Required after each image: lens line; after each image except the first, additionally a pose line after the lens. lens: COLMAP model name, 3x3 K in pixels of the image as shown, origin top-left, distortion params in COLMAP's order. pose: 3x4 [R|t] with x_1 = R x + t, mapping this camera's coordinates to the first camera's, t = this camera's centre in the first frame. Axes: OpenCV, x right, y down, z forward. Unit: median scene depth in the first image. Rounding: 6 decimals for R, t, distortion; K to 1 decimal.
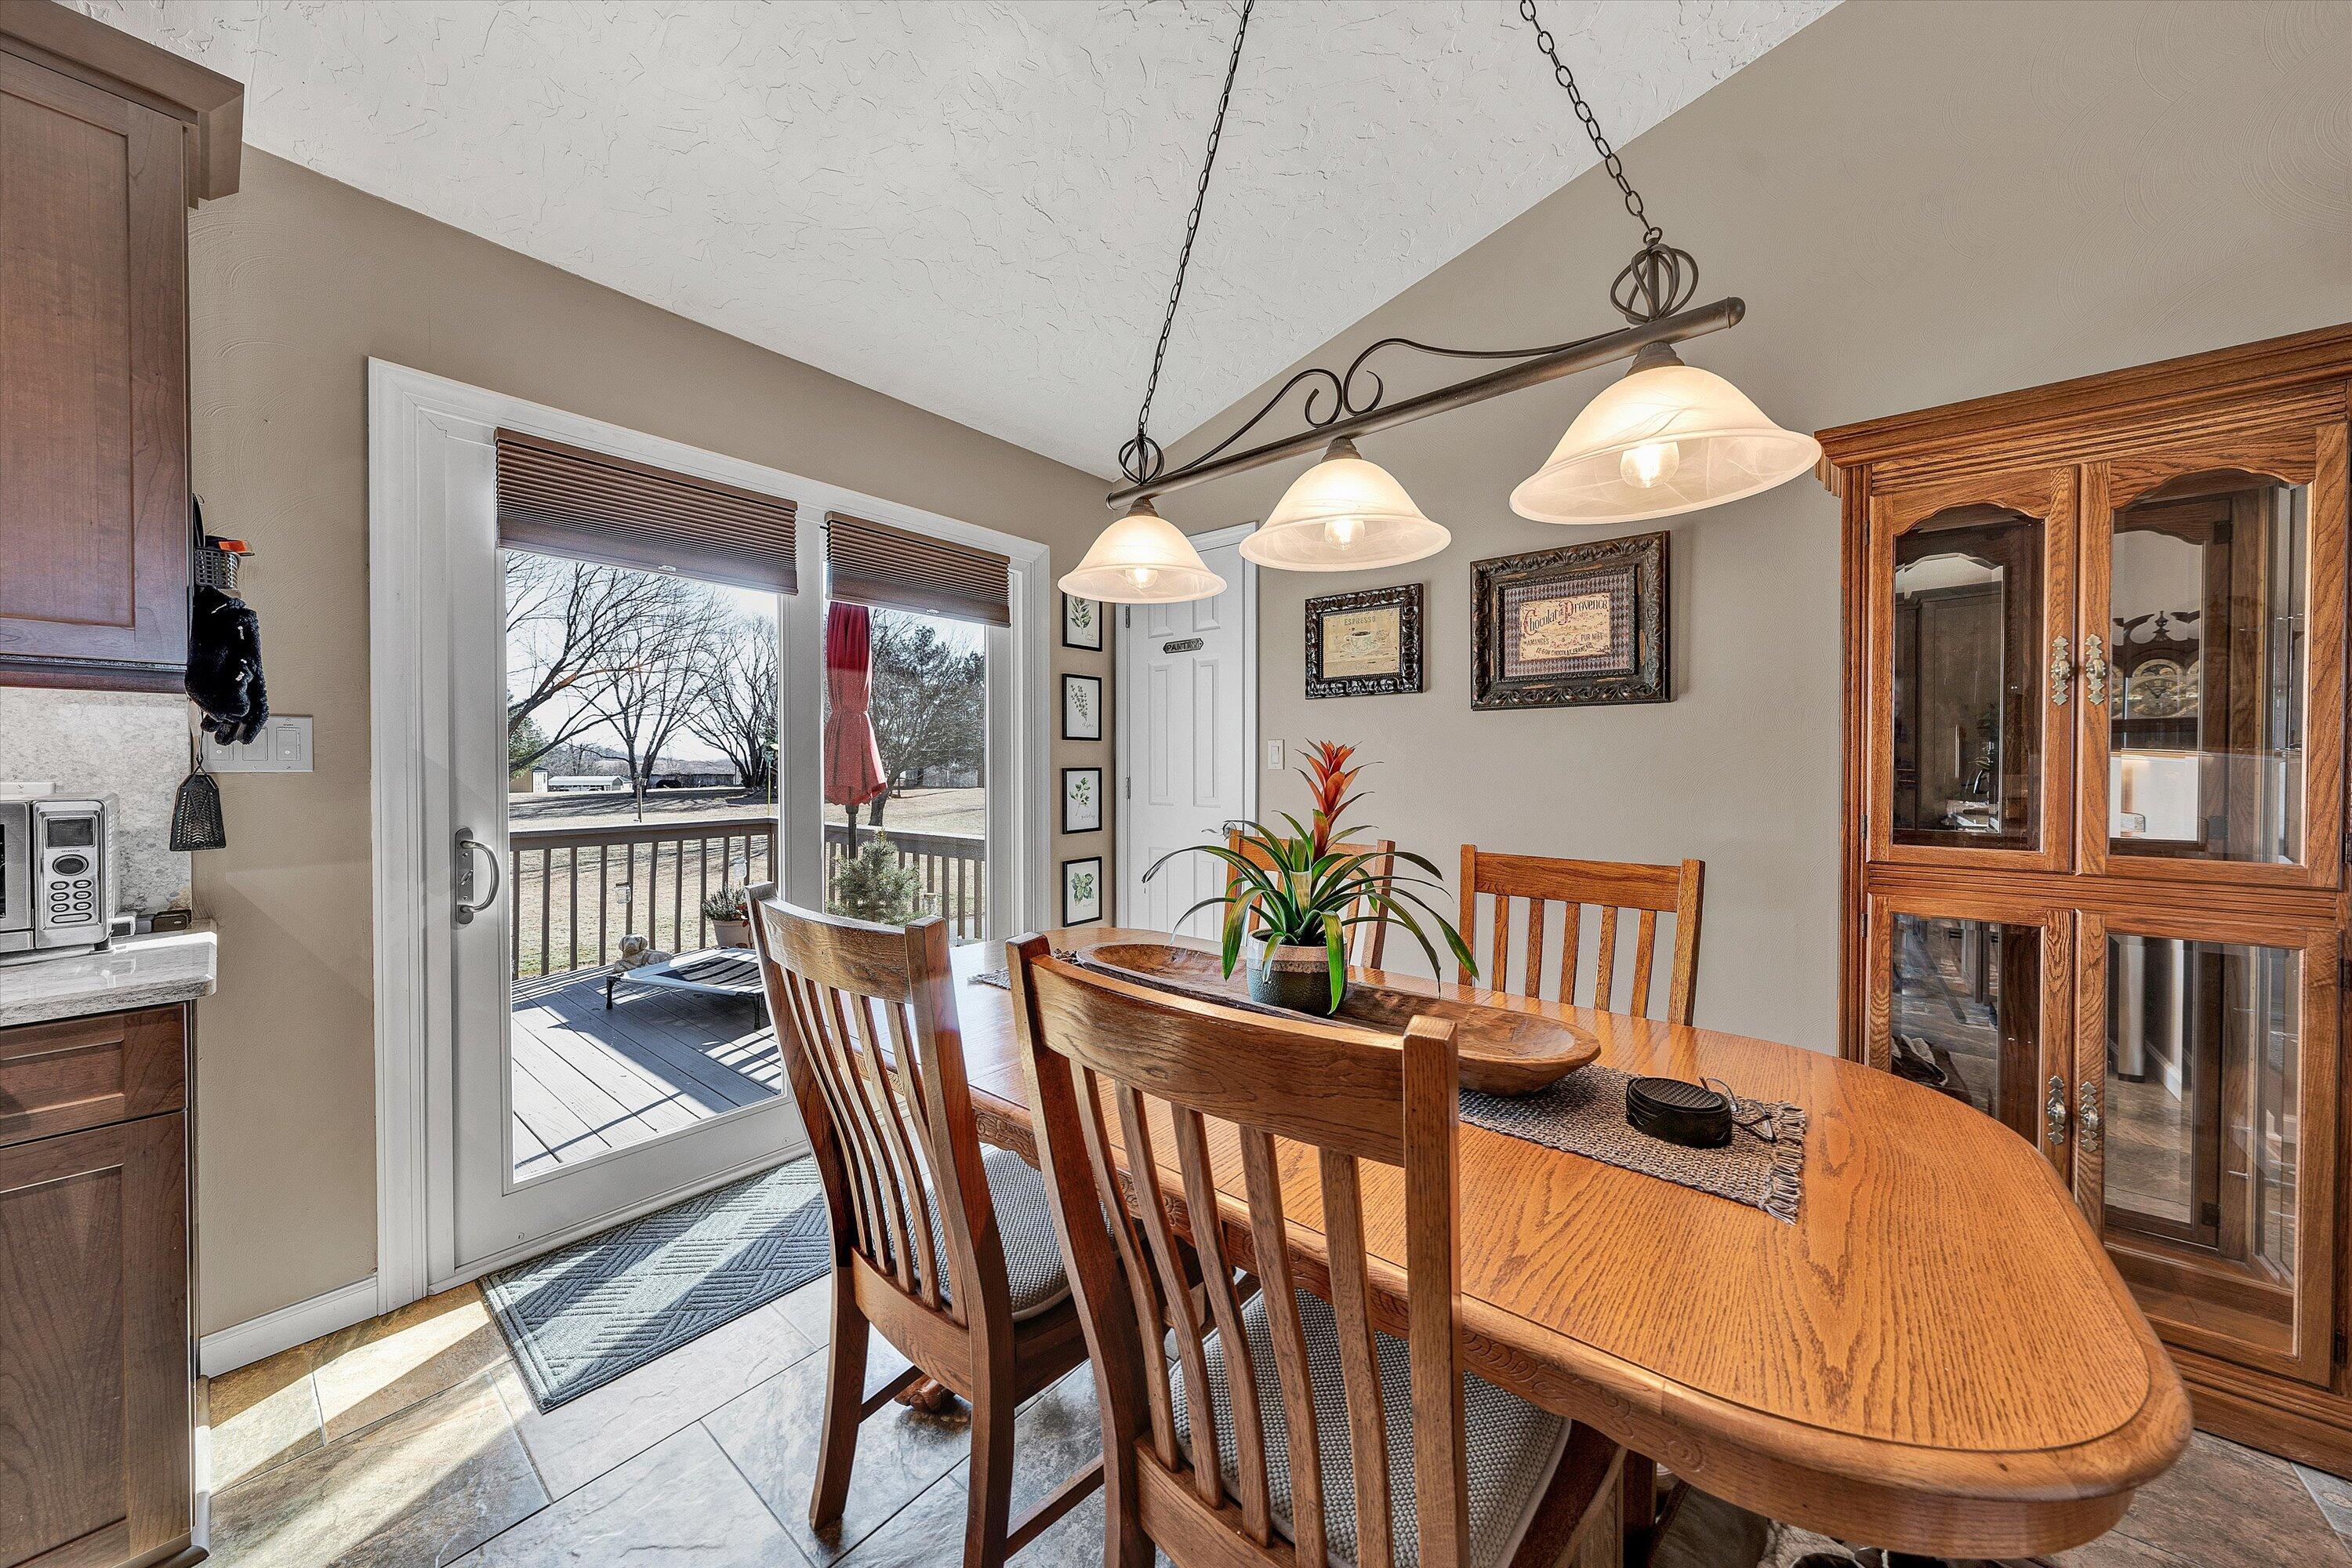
lens RADIAL K [[831.0, 0, 1176.0], [0, 831.0, 784.0], [0, 0, 1]] dist [-0.008804, 0.000082]
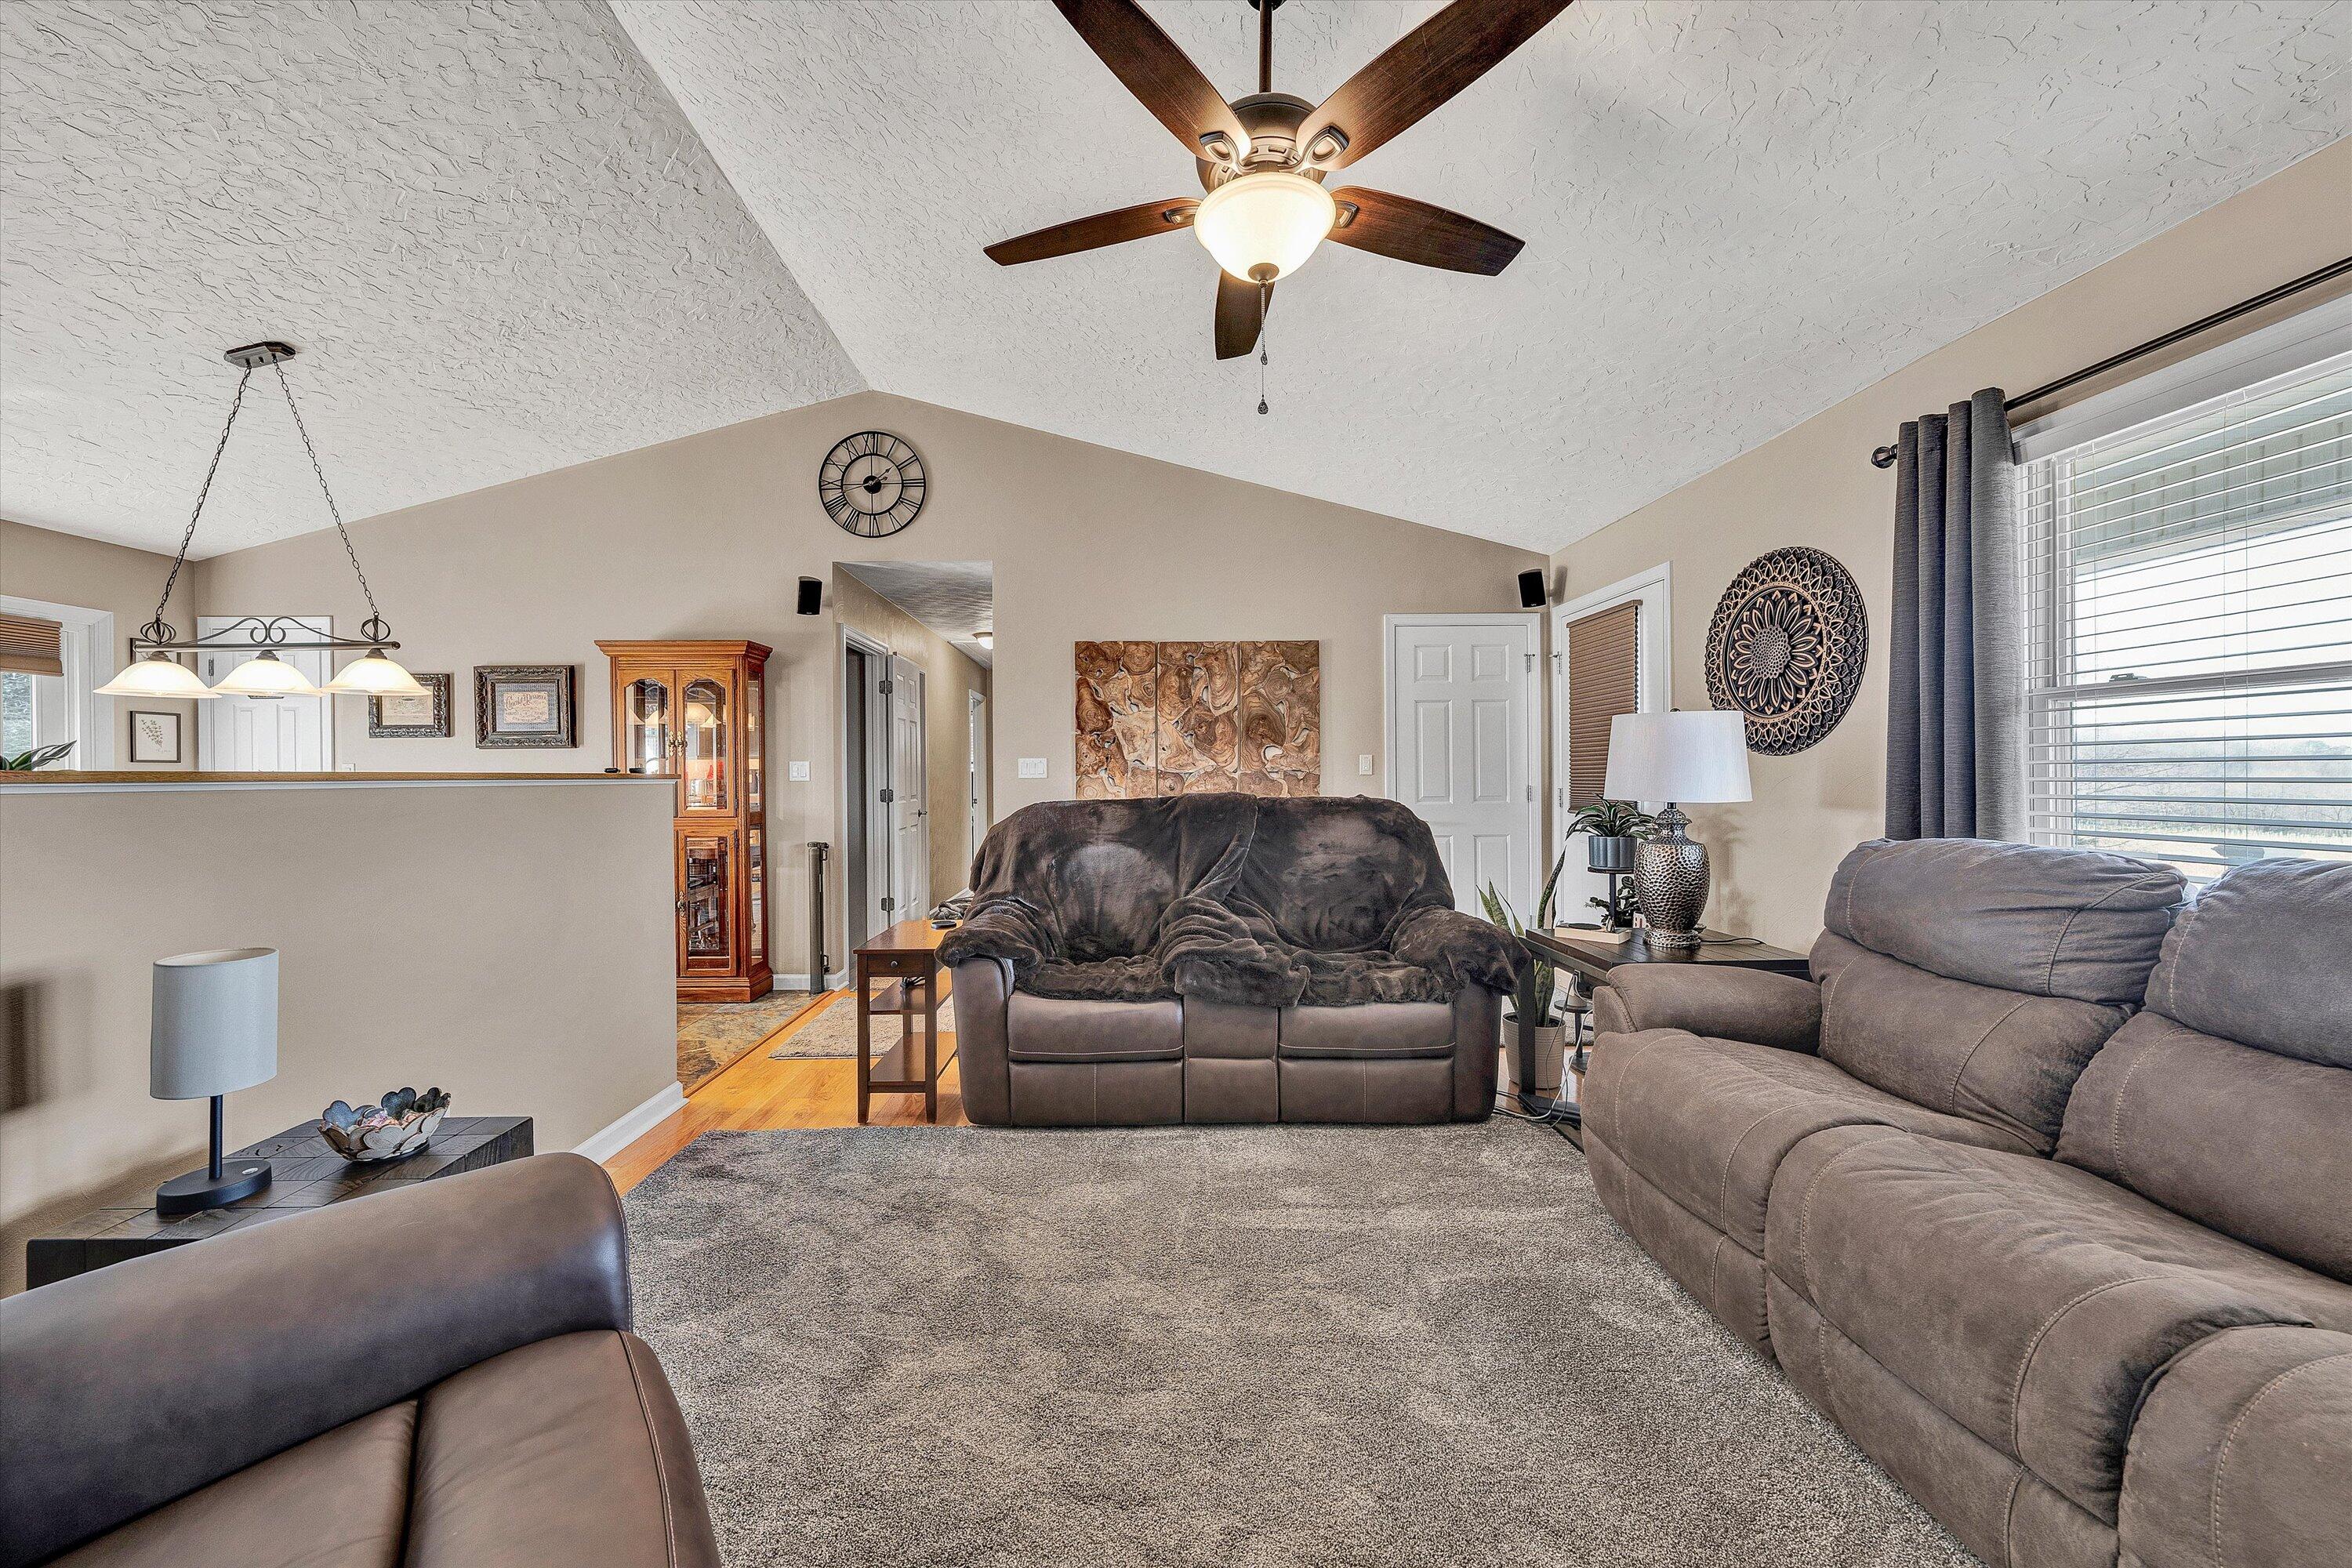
lens RADIAL K [[831.0, 0, 1176.0], [0, 831.0, 784.0], [0, 0, 1]] dist [-0.008804, 0.000082]
pose [[0.748952, -0.016100, 0.662429, 0.309619], [0.022099, 0.999756, -0.000687, 0.021681], [-0.662256, 0.015154, 0.749124, -1.355412]]
